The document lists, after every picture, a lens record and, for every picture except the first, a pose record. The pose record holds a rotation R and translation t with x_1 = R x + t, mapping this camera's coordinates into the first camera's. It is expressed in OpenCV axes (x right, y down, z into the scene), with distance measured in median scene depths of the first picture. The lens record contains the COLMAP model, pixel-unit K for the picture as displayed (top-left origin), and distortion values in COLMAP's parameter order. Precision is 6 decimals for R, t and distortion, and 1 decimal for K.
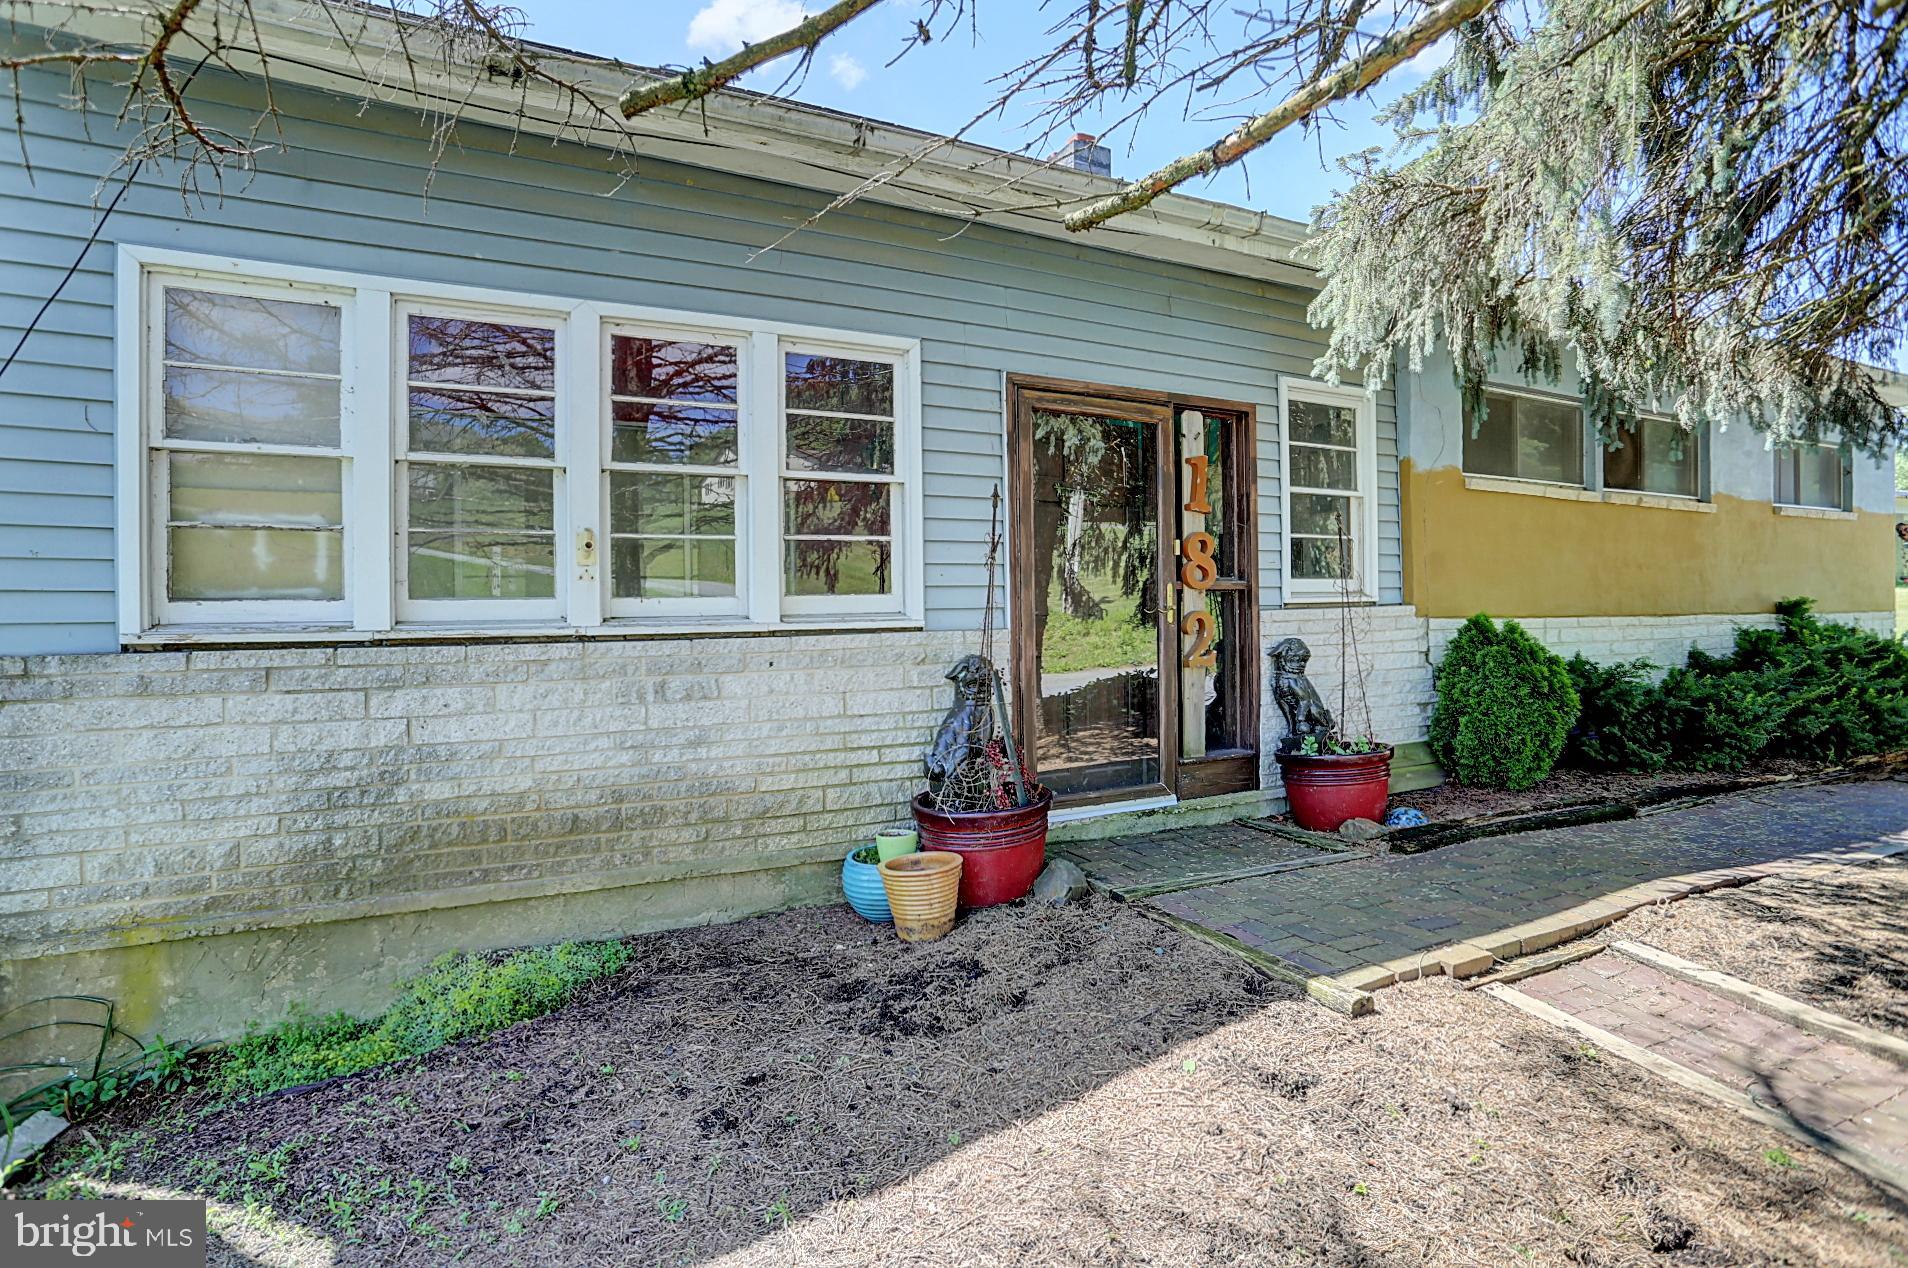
lens RADIAL K [[919.8, 0, 952.3], [0, 919.8, 627.4], [0, 0, 1]] dist [-0.021248, 0.002614]
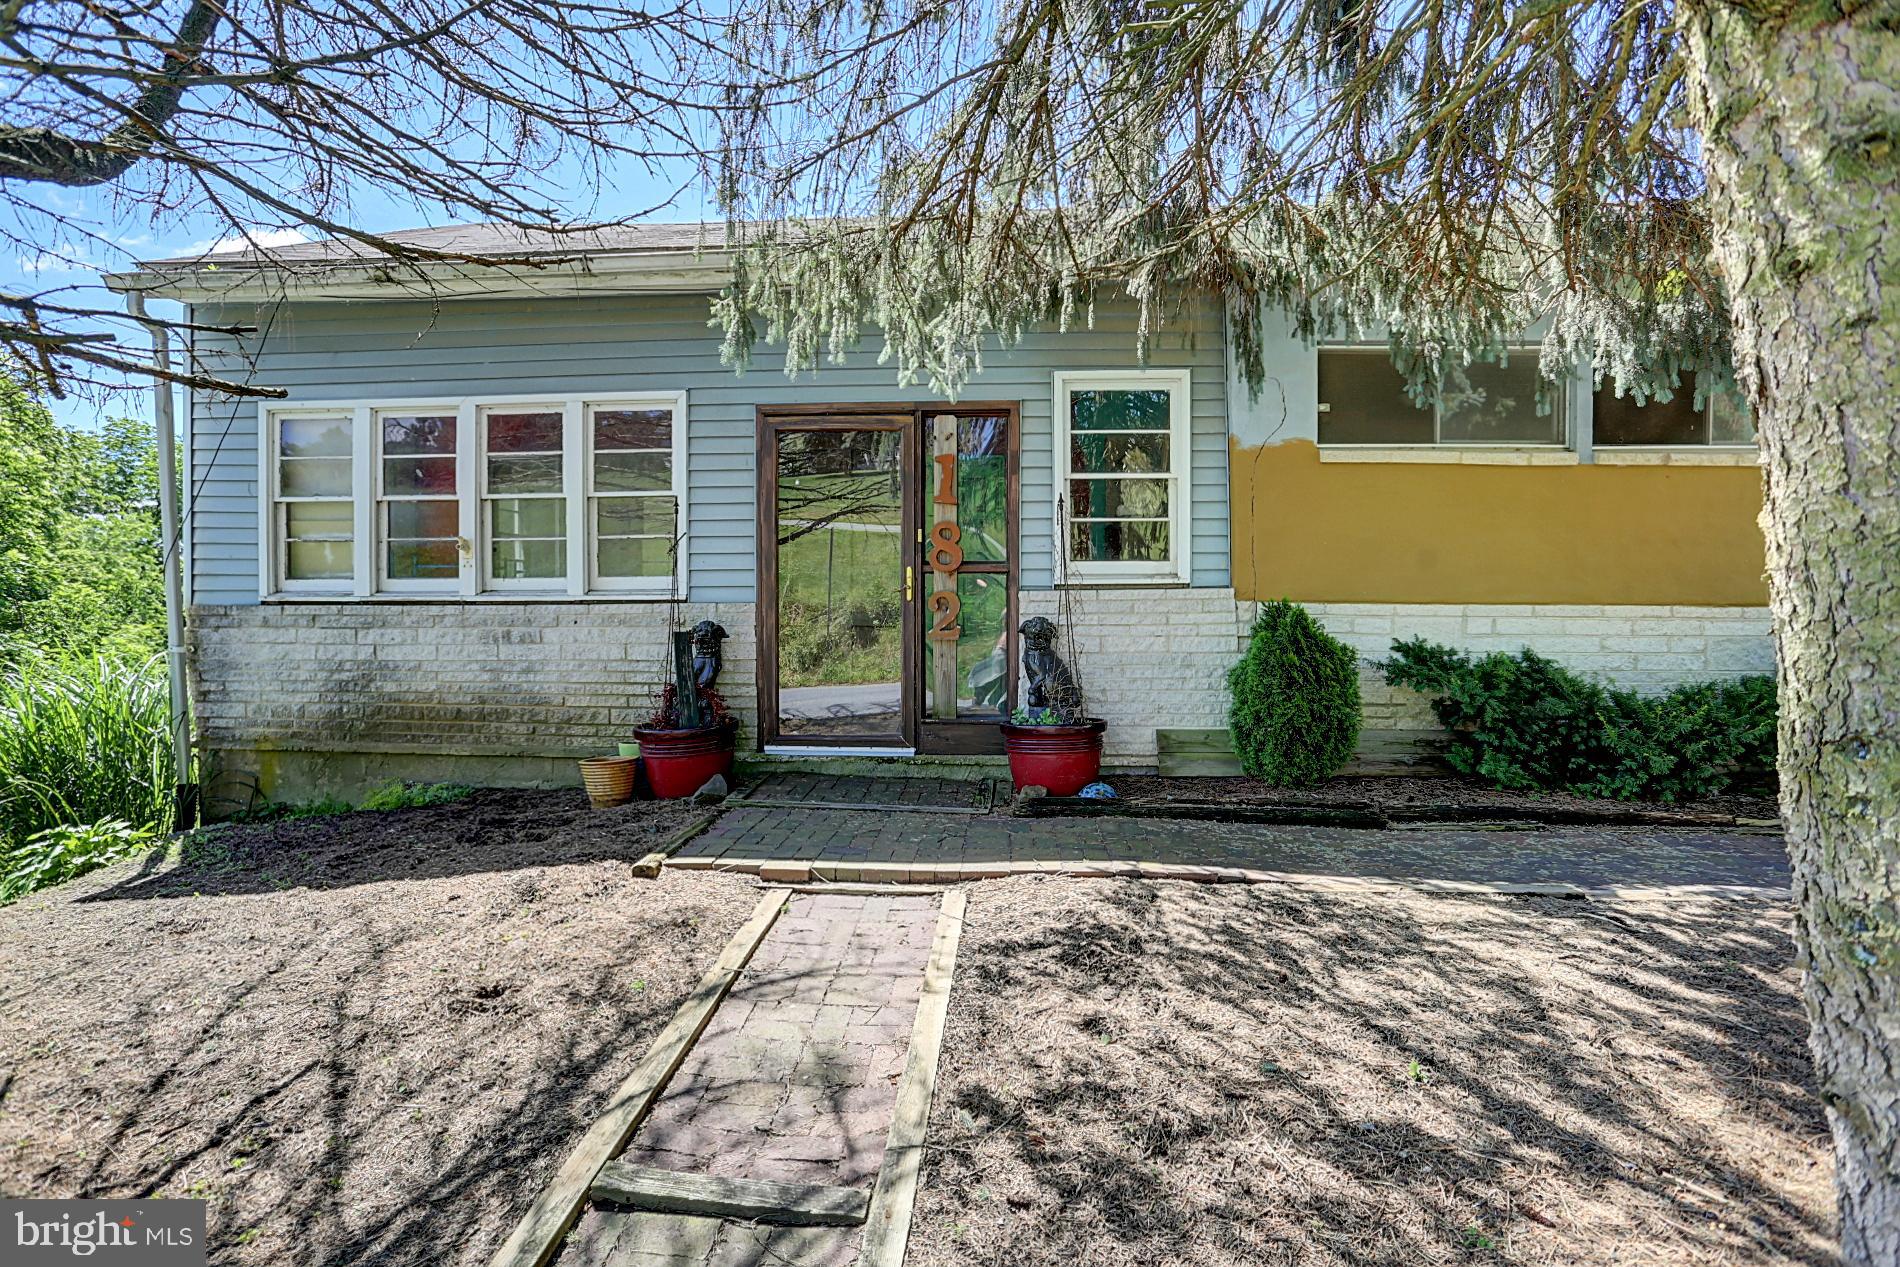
lens RADIAL K [[915.9, 0, 943.5], [0, 915.9, 624.3], [0, 0, 1]] dist [-0.021248, 0.002614]
pose [[0.861865, 0.030102, -0.506244, 1.121827], [-0.018474, 0.999438, 0.027978, -0.010782], [0.506802, -0.014761, 0.861936, 0.020589]]
